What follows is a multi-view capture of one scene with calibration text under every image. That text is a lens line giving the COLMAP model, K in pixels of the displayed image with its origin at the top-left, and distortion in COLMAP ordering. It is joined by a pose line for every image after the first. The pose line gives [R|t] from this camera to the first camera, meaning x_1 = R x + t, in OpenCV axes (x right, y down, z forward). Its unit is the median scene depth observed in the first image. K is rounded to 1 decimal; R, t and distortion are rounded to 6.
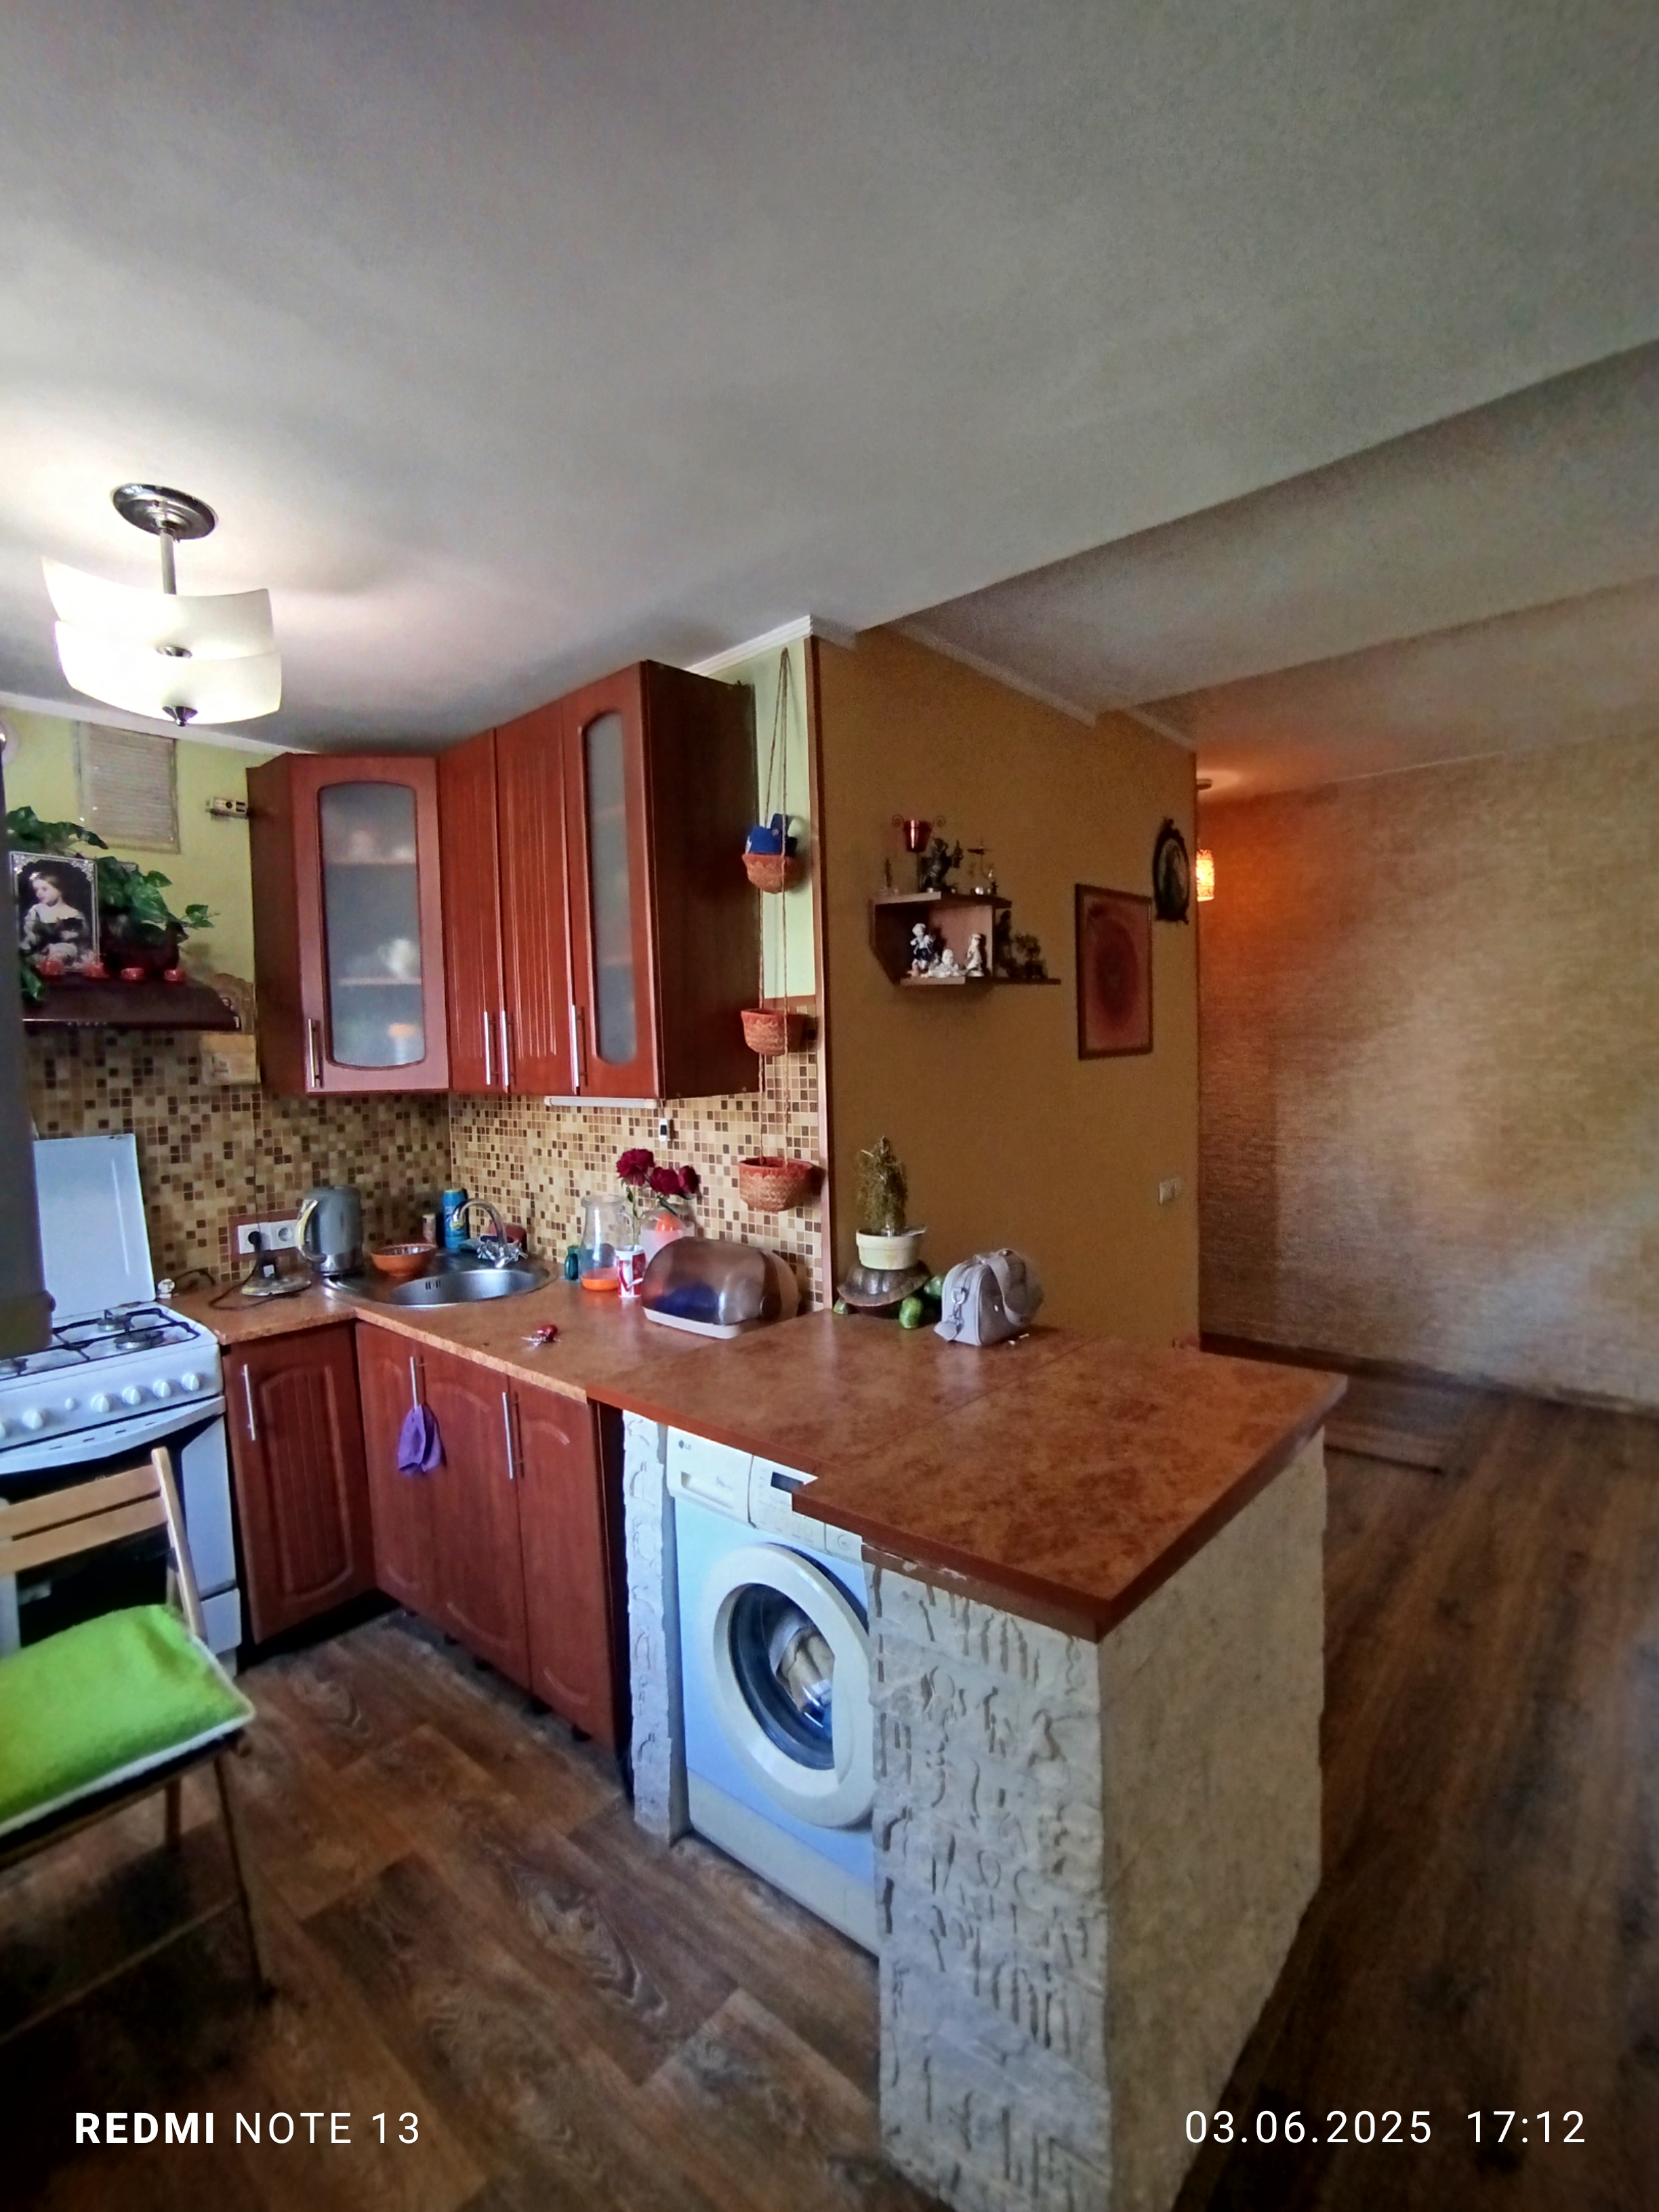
lens RADIAL K [[997.0, 0, 819.2], [0, 997.0, 1099.5], [0, 0, 1]] dist [-0.026254, 0.002244]
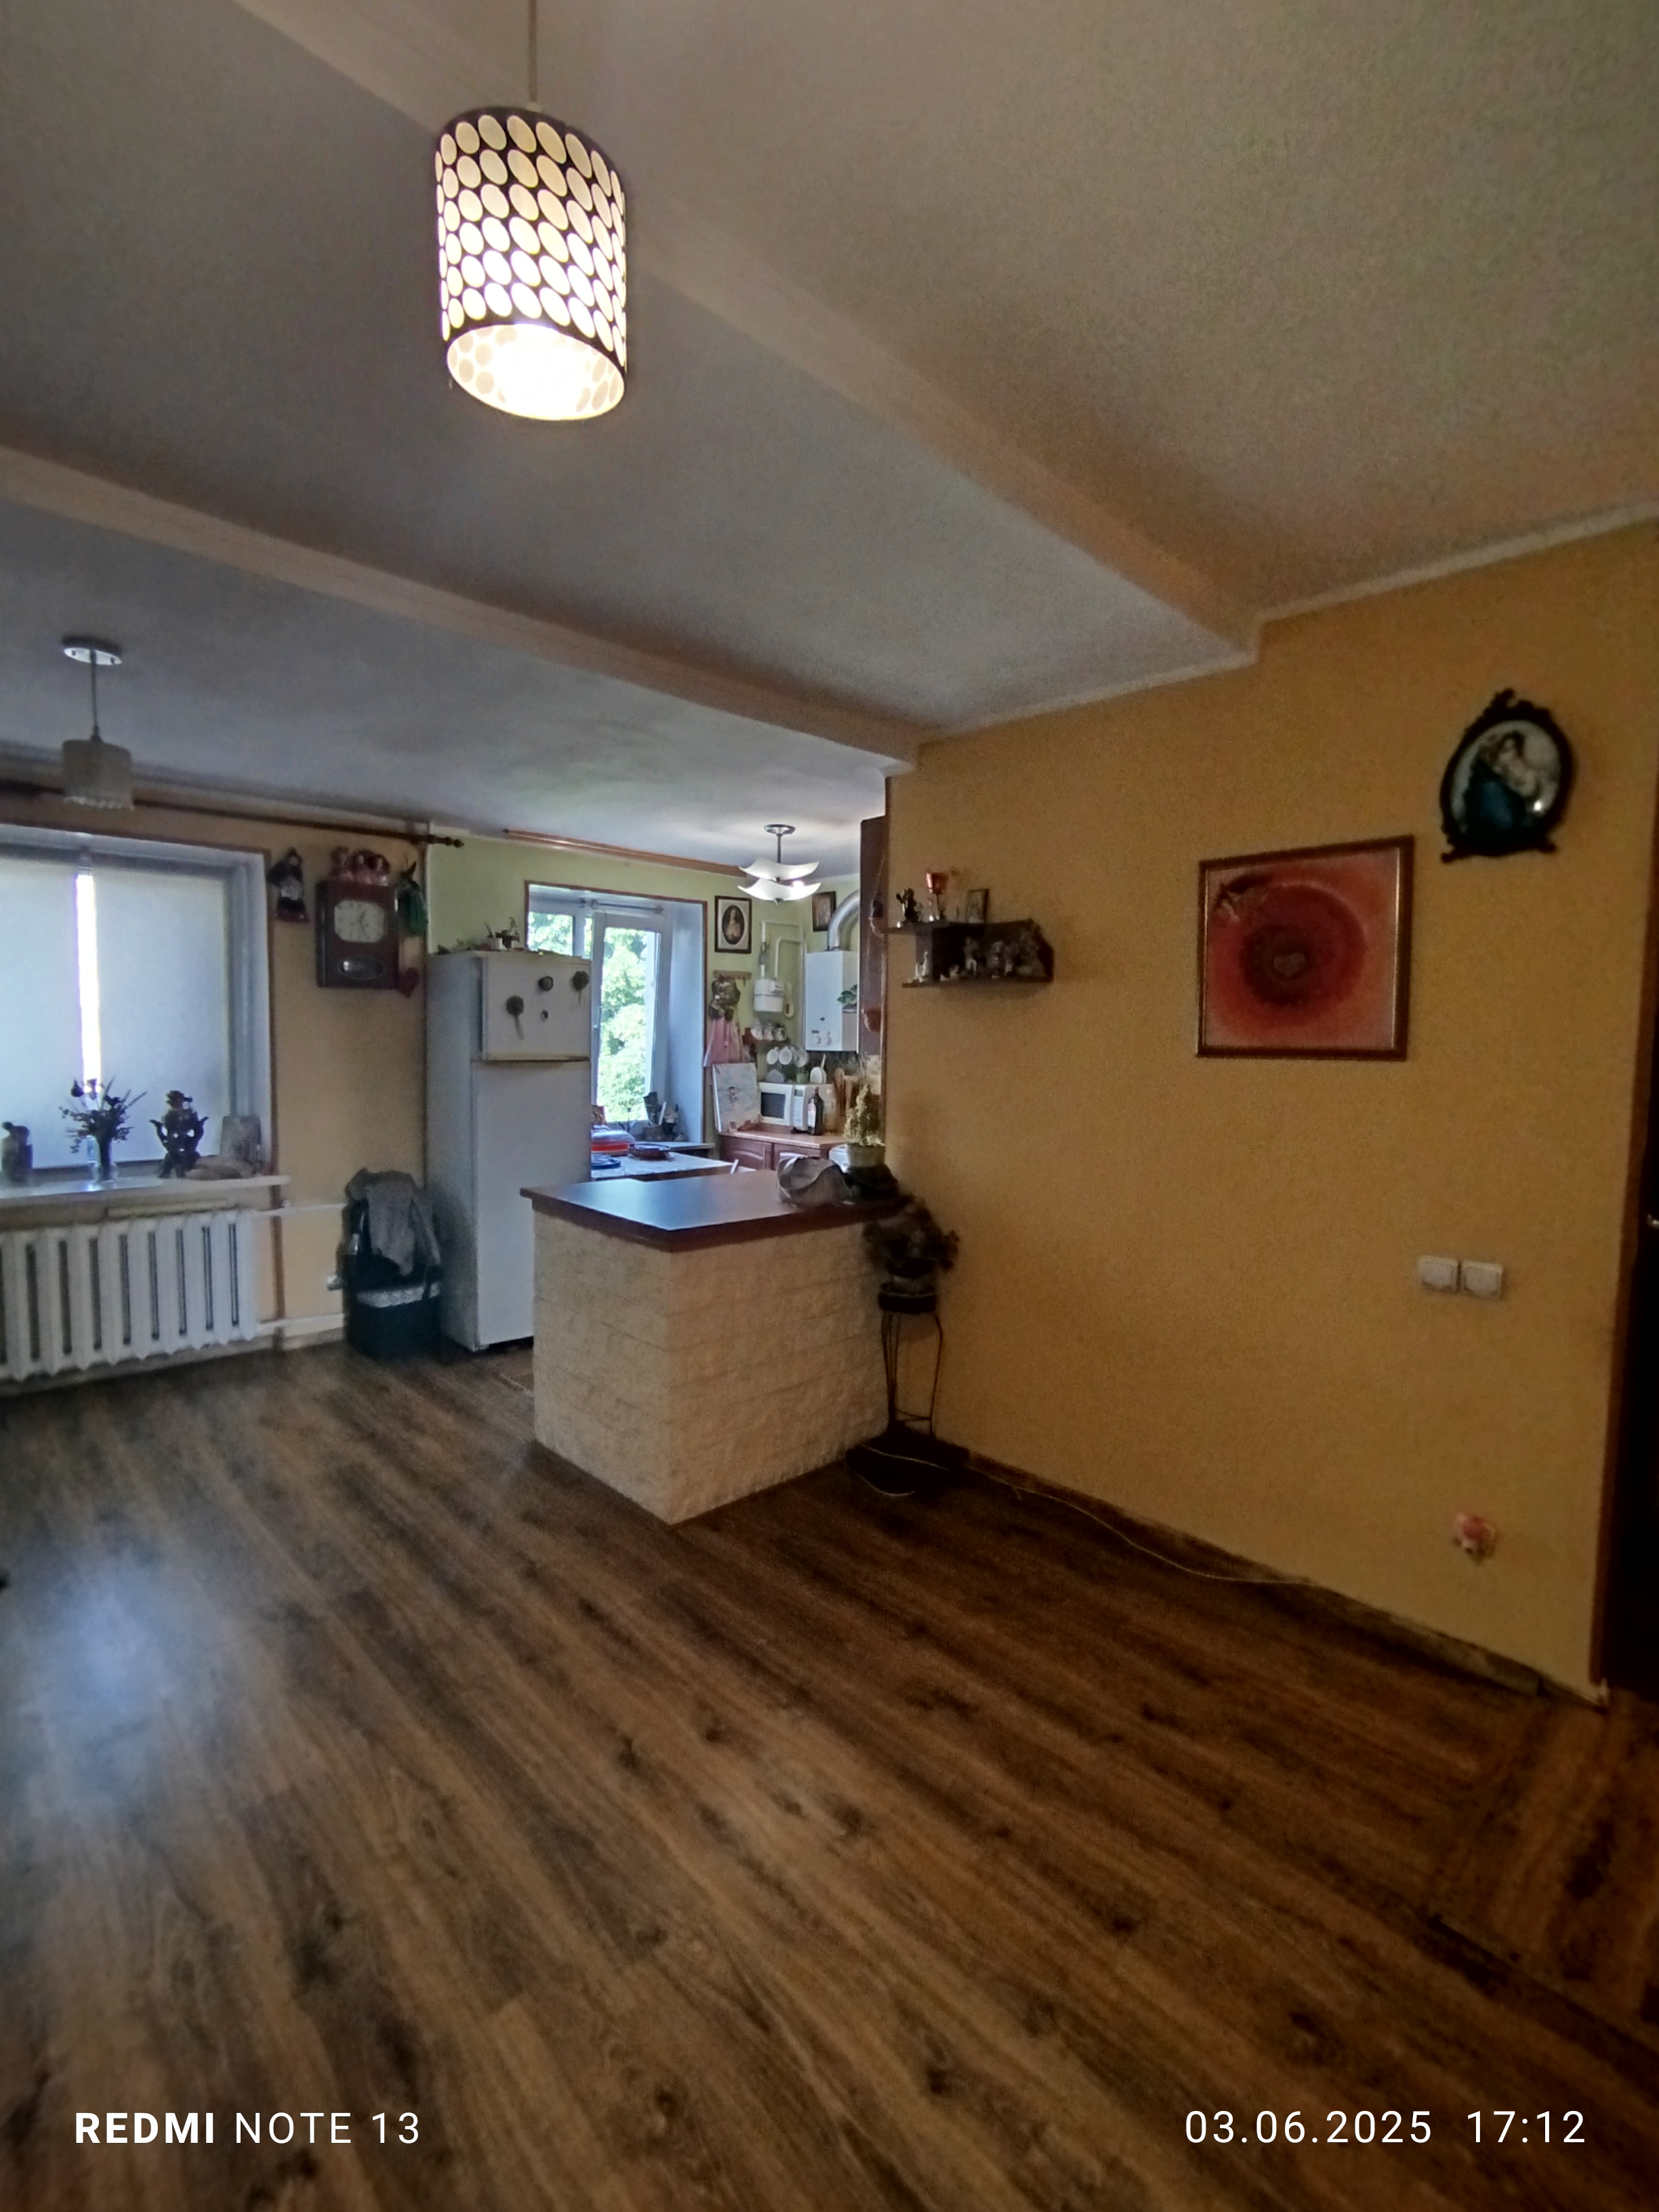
lens RADIAL K [[997.0, 0, 822.1], [0, 997.0, 1100.0], [0, 0, 1]] dist [-0.026254, 0.002244]
pose [[-0.070696, 0.087268, -0.993673, 2.344818], [-0.074410, 0.992929, 0.092497, -0.116795], [0.994719, 0.080478, -0.063702, 1.443005]]
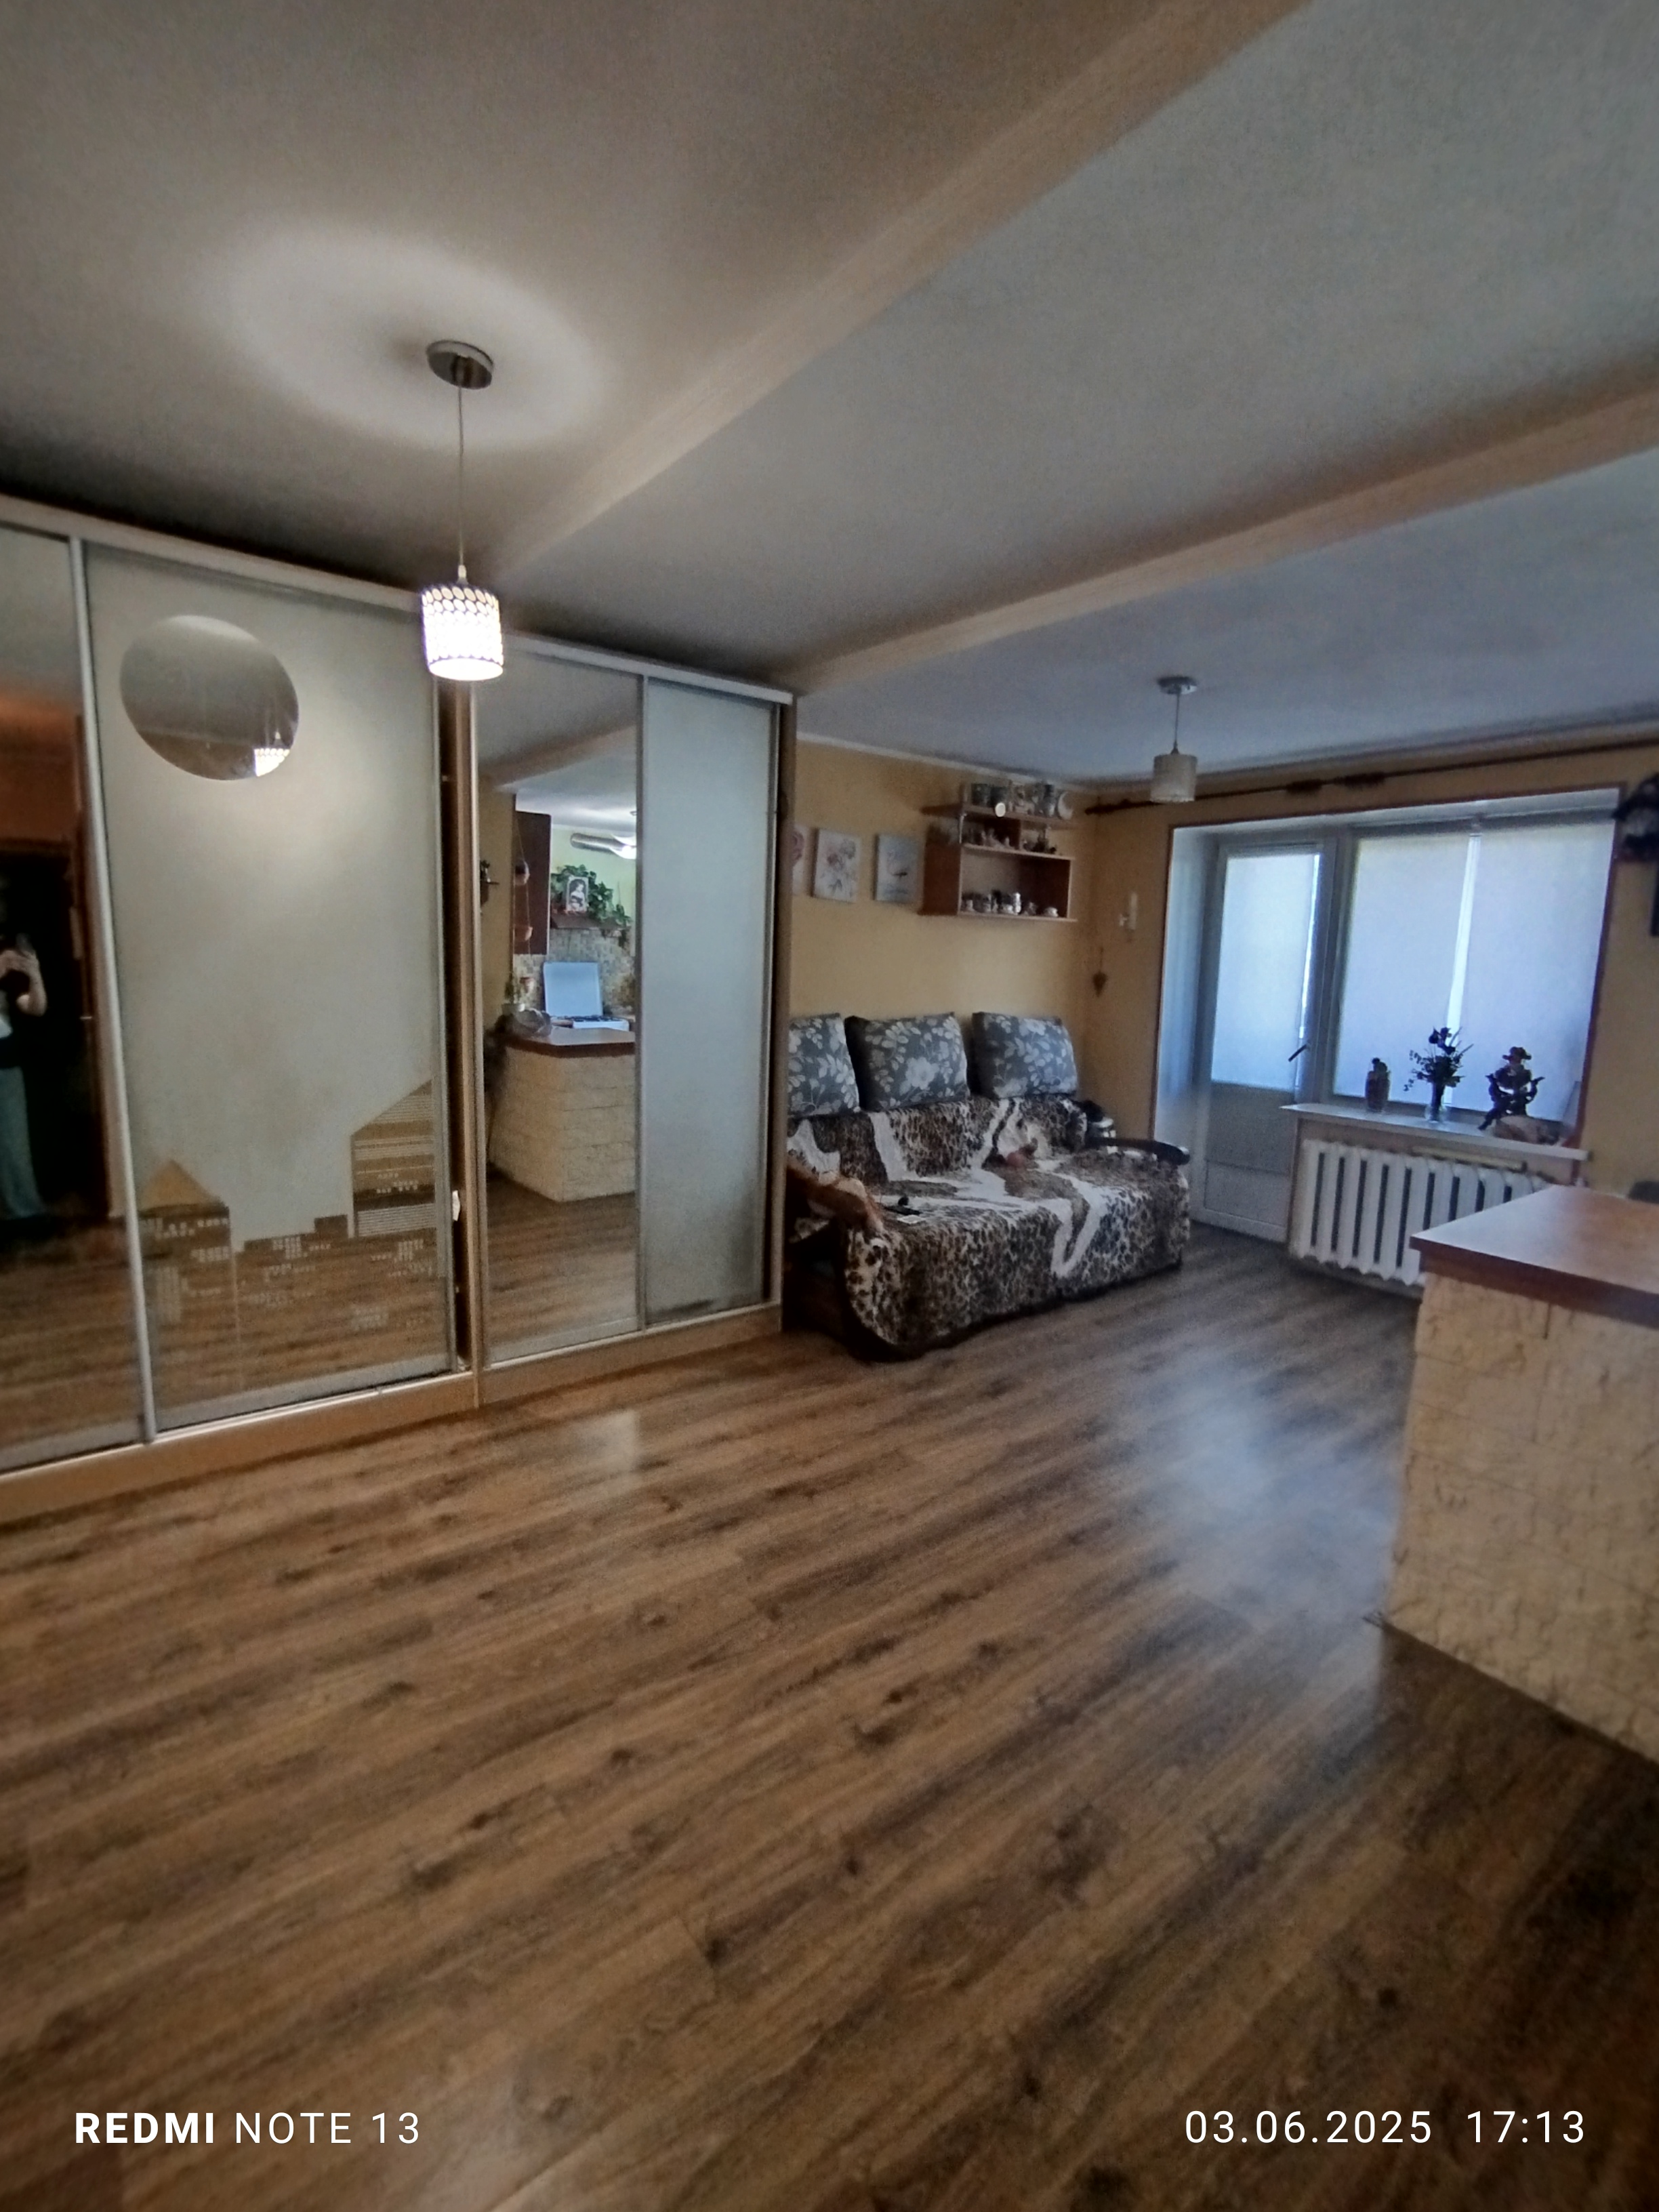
lens RADIAL K [[997.0, 0, 832.4], [0, 997.0, 1111.6], [0, 0, 1]] dist [-0.026254, 0.002244]
pose [[-0.983720, -0.033786, 0.176506, 1.123322], [0.003649, 0.978211, 0.207581, -0.153002], [-0.179673, 0.204846, -0.962162, 2.479440]]
